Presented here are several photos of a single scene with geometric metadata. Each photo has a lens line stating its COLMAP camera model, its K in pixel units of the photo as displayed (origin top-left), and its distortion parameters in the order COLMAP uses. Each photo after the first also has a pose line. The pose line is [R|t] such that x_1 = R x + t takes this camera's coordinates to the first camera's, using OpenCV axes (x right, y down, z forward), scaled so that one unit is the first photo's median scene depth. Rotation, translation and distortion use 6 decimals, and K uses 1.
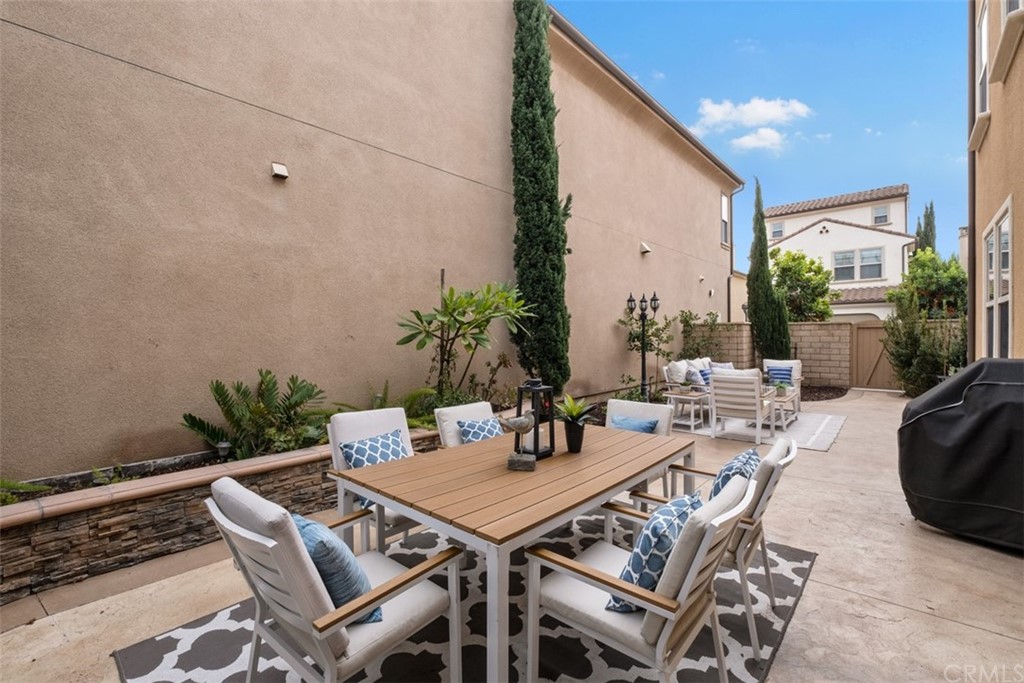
lens RADIAL K [[450.9, 0, 505.9], [0, 450.9, 341.0], [0, 0, 1]] dist [-0.004208, -0.000307]
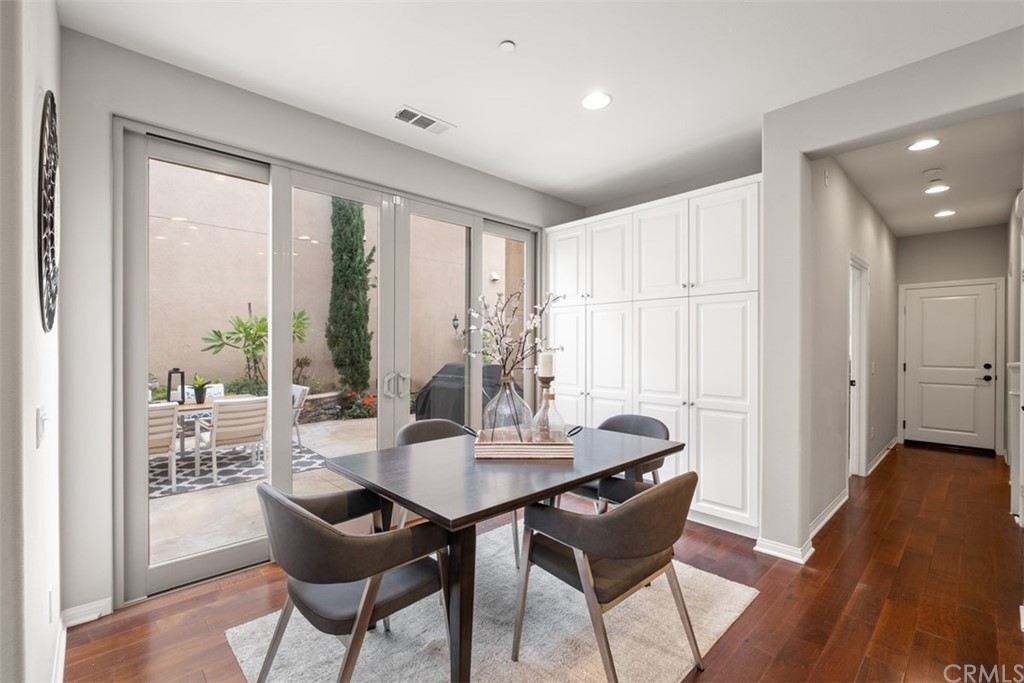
lens RADIAL K [[449.0, 0, 508.8], [0, 449.0, 345.6], [0, 0, 1]] dist [-0.003365, -0.000261]
pose [[0.996731, 0.012272, -0.079849, 0.410824], [-0.012869, 0.999893, -0.006972, -0.005856], [0.079754, 0.007976, 0.996783, -0.219732]]
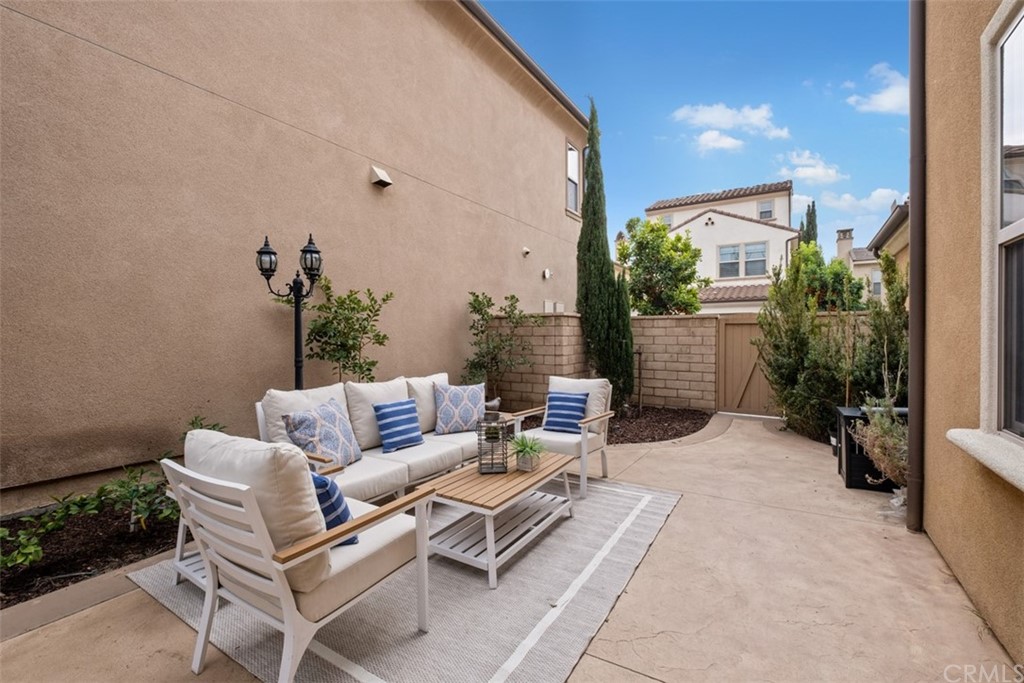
lens RADIAL K [[444.8, 0, 507.1], [0, 444.8, 340.1], [0, 0, 1]] dist [-0.001293, -0.000161]
pose [[0.986859, 0.008311, 0.161372, 0.343994], [-0.007635, 0.999959, -0.004809, 0.000697], [-0.161405, 0.003514, 0.986882, 0.385200]]
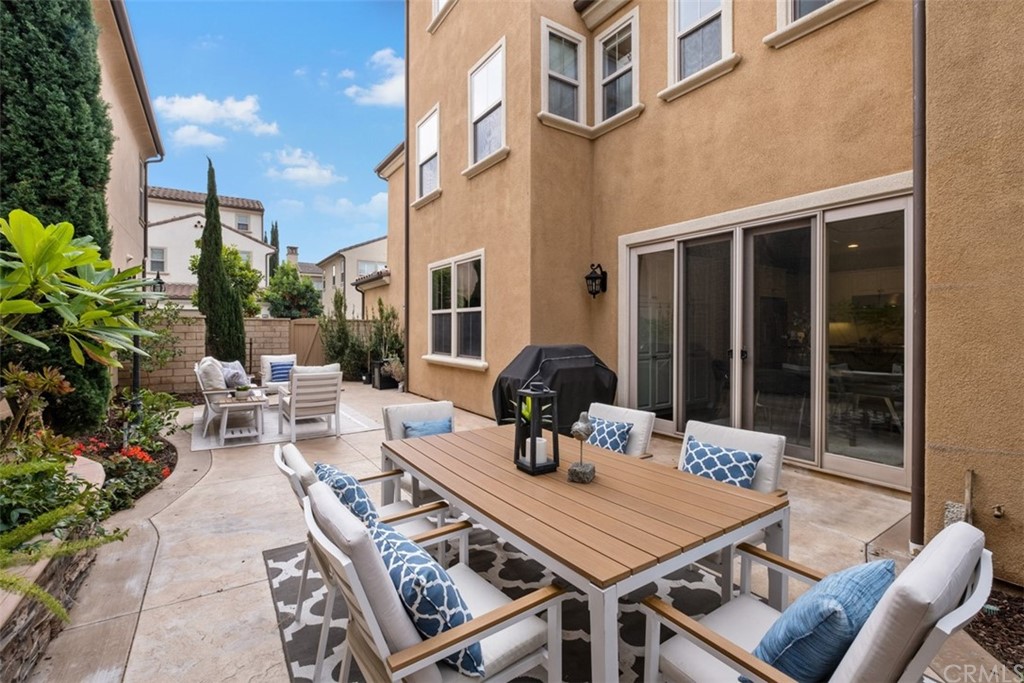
lens RADIAL K [[450.9, 0, 505.9], [0, 450.9, 341.0], [0, 0, 1]] dist [-0.004208, -0.000307]
pose [[0.256588, -0.017116, 0.966369, -0.182860], [0.006058, 0.999852, 0.016101, -0.002440], [-0.966502, 0.001723, 0.256654, 0.188753]]
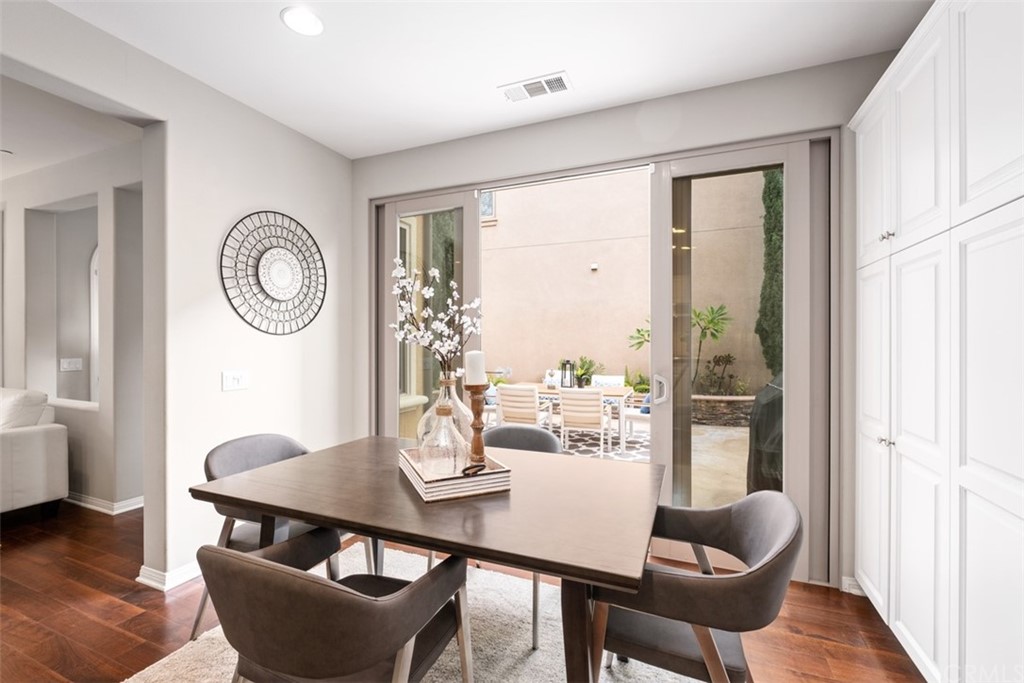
lens RADIAL K [[444.8, 0, 507.1], [0, 444.8, 340.1], [0, 0, 1]] dist [-0.001293, -0.000161]
pose [[0.329318, 0.006907, -0.944194, 0.557138], [-0.011649, 0.999927, 0.003251, -0.008644], [0.944147, 0.009928, 0.329375, -0.043482]]
